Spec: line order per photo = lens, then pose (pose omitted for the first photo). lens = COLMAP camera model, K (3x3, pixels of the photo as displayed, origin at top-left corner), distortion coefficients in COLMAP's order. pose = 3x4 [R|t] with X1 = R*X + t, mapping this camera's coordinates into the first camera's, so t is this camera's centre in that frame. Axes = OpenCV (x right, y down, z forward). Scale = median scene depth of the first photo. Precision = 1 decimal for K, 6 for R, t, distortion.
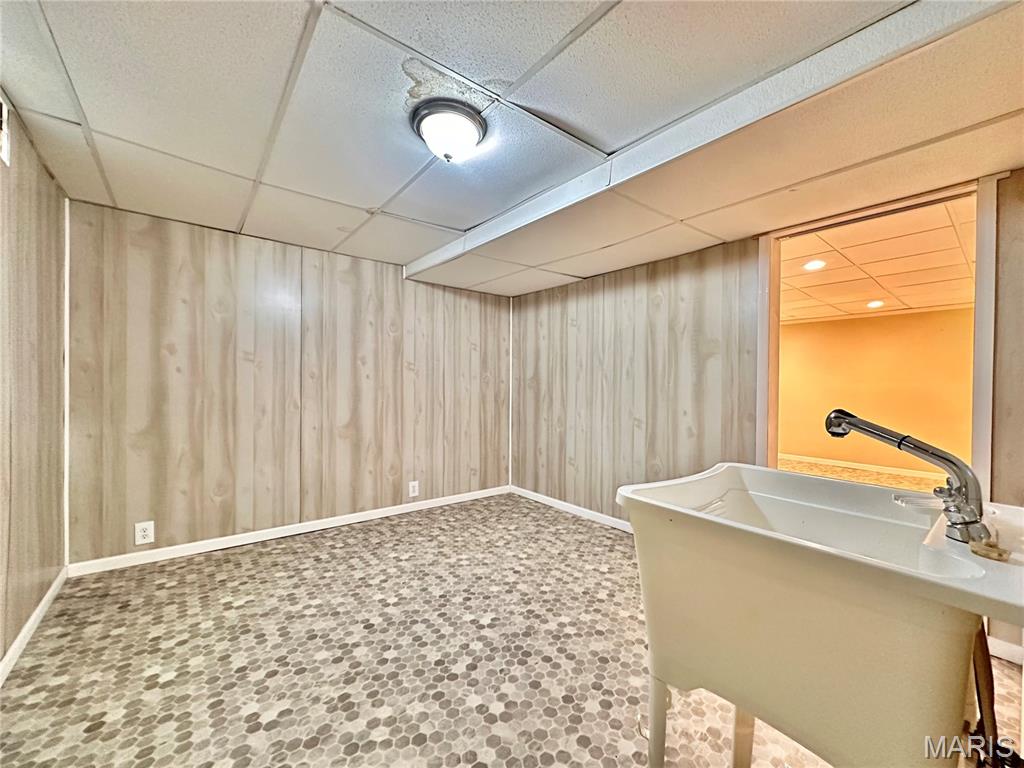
lens RADIAL K [[407.7, 0, 512.0], [0, 407.7, 384.0], [0, 0, 1]] dist [-0.000592, -0.000434]
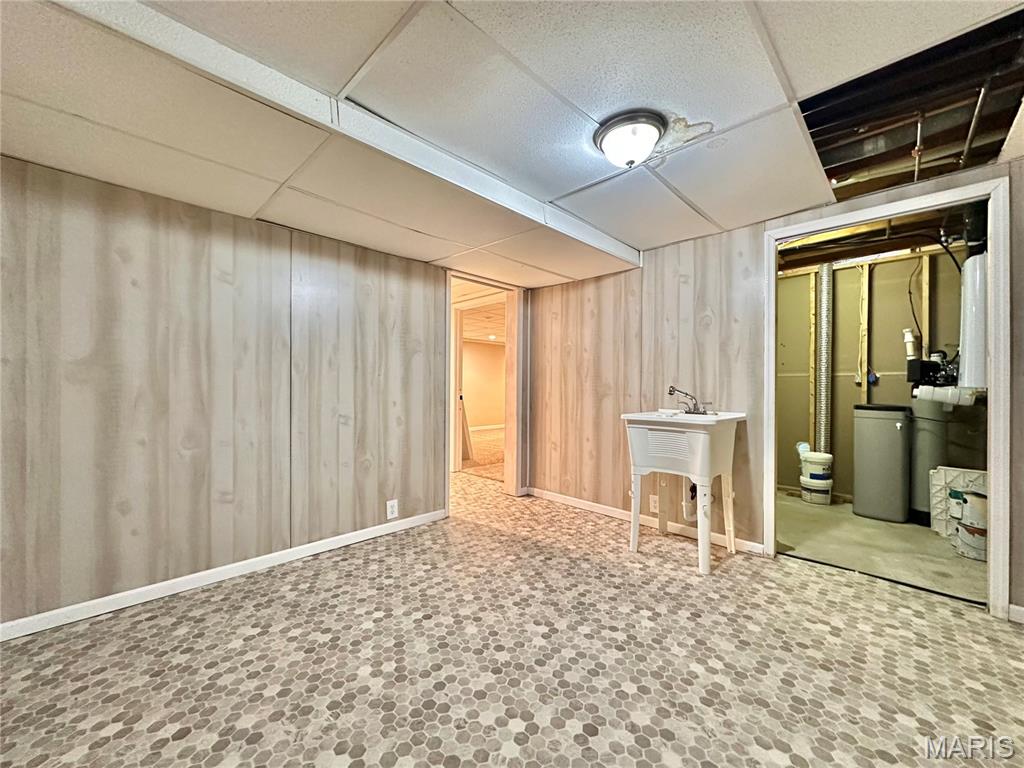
lens RADIAL K [[405.3, 0, 500.8], [0, 405.3, 392.8], [0, 0, 1]] dist [-0.002497, 0.004970]
pose [[-0.101031, -0.043731, 0.993922, -1.233581], [-0.015356, 0.998983, 0.042393, -0.013937], [-0.994765, -0.010979, -0.101600, 1.513959]]
